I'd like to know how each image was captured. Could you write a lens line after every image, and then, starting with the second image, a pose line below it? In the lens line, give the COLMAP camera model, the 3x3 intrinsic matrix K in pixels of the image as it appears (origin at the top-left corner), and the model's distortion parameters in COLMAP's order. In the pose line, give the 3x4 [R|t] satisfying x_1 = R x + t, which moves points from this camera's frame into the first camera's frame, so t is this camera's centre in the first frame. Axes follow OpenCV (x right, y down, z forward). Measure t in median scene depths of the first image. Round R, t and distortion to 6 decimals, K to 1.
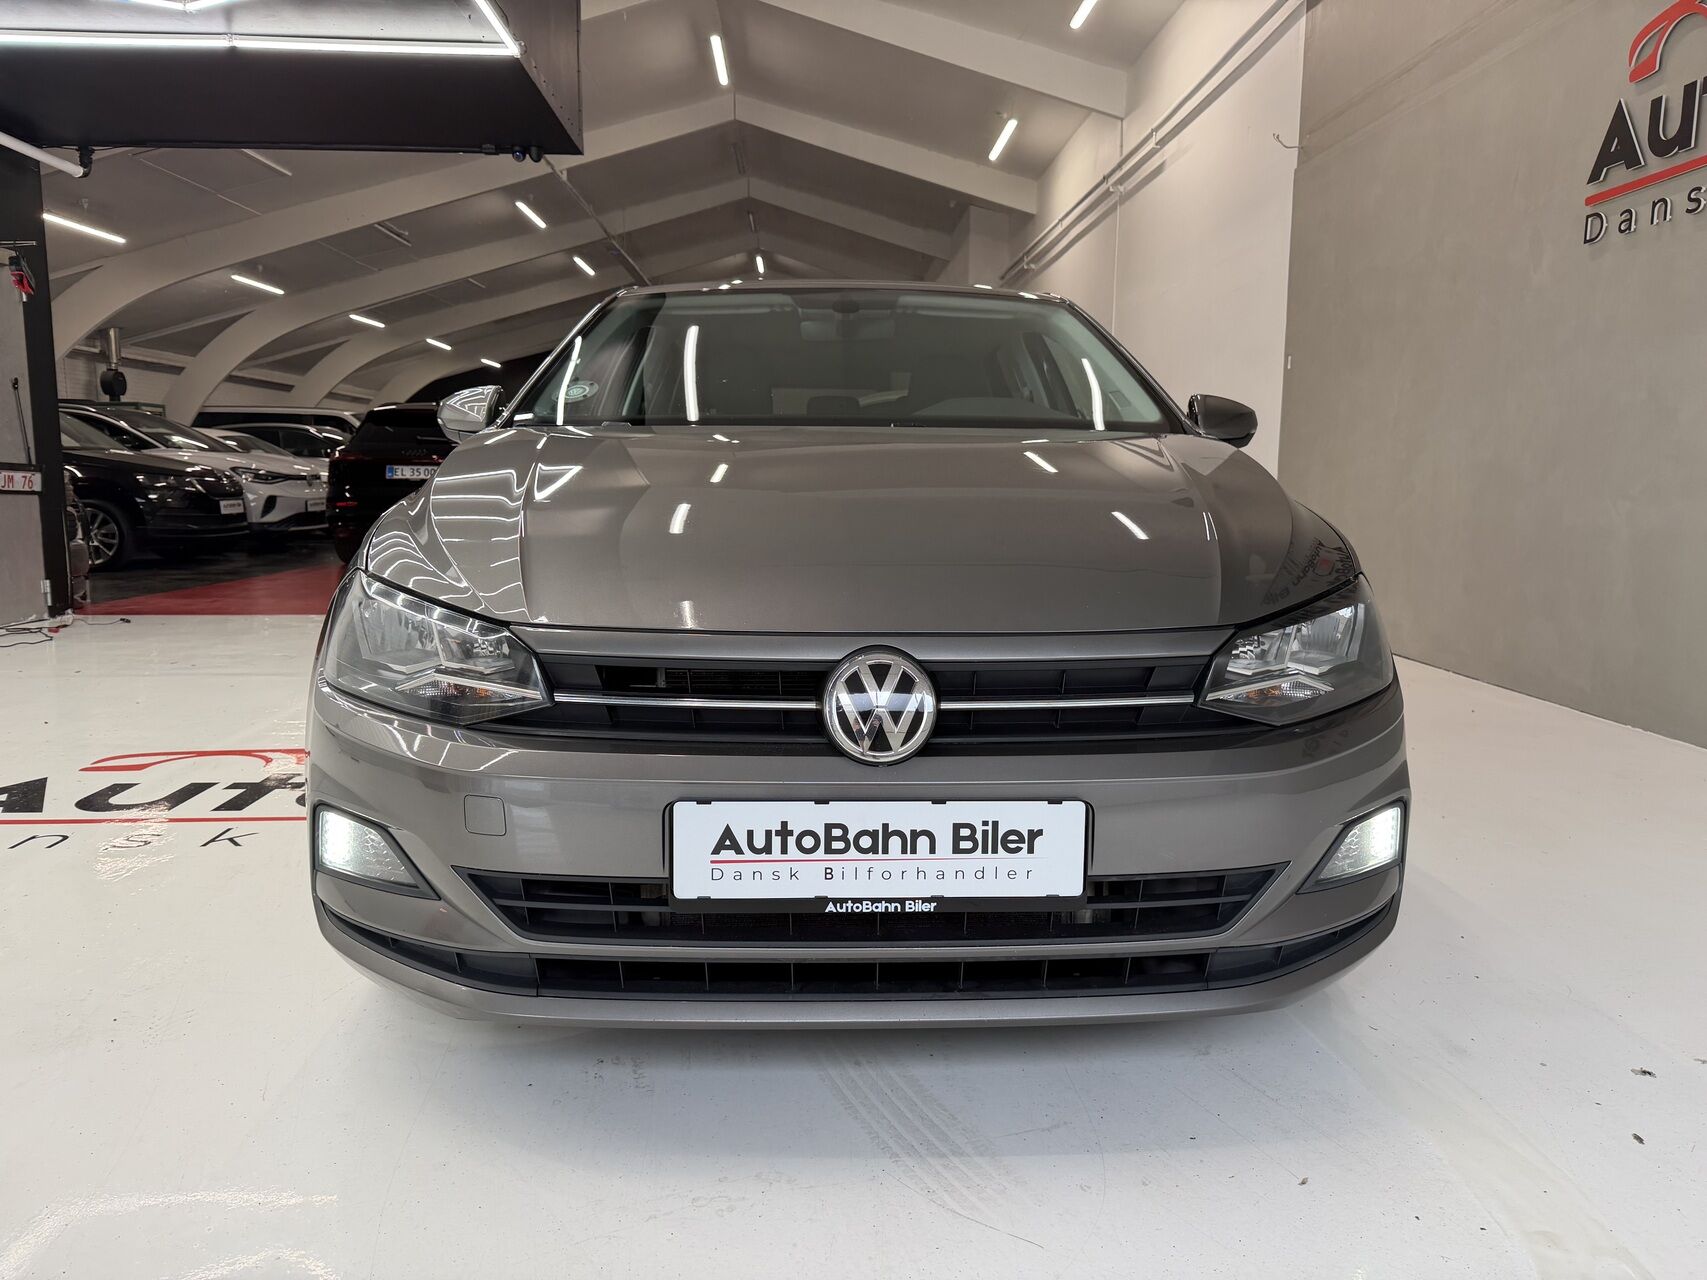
lens RADIAL K [[1207.8, 0, 853.5], [0, 1207.8, 640.0], [0, 0, 1]] dist [0.109047, -0.157488]
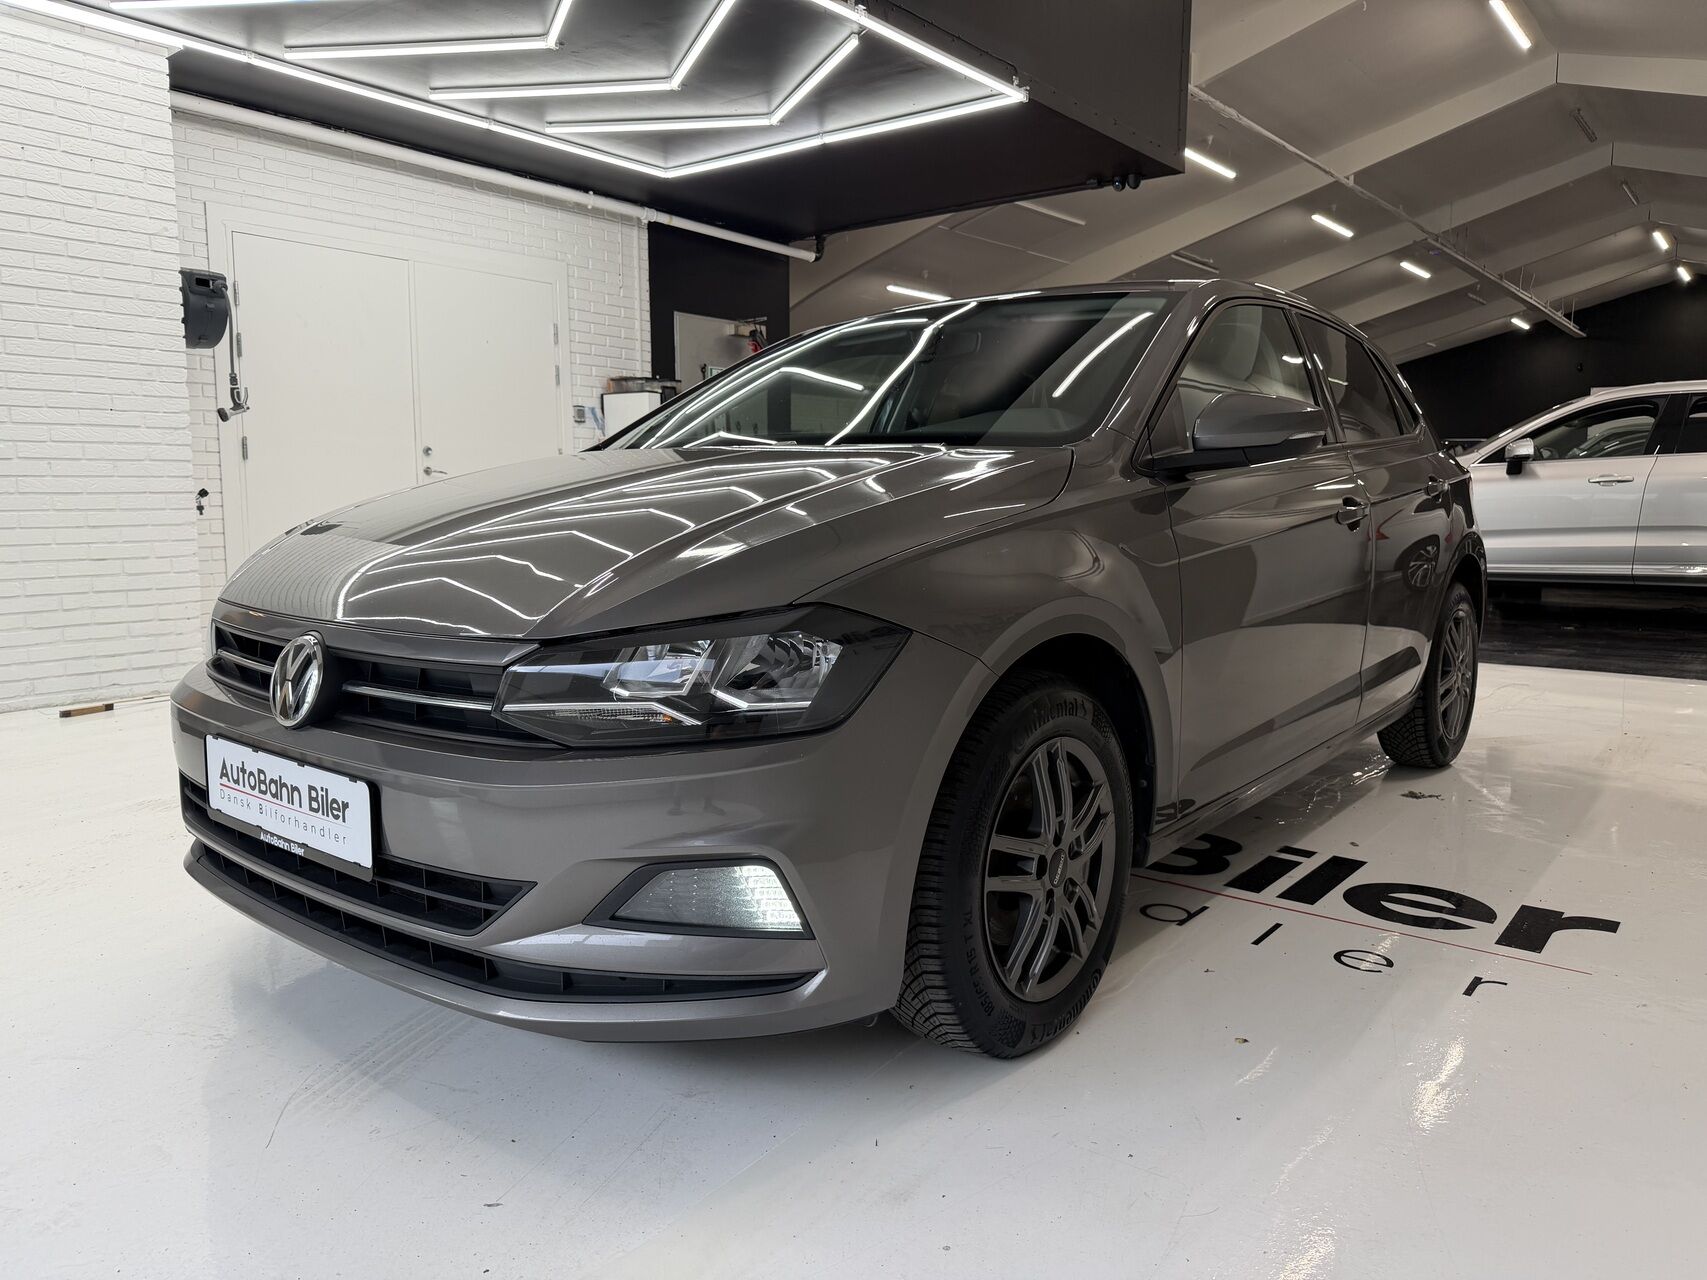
lens RADIAL K [[1203.7, 0, 847.4], [0, 1203.7, 645.7], [0, 0, 1]] dist [0.047040, -0.061980]
pose [[0.741980, 0.084080, -0.665129, 0.552524], [-0.091012, 0.995553, 0.024322, -0.026563], [0.664216, 0.042488, 0.746332, 0.204744]]
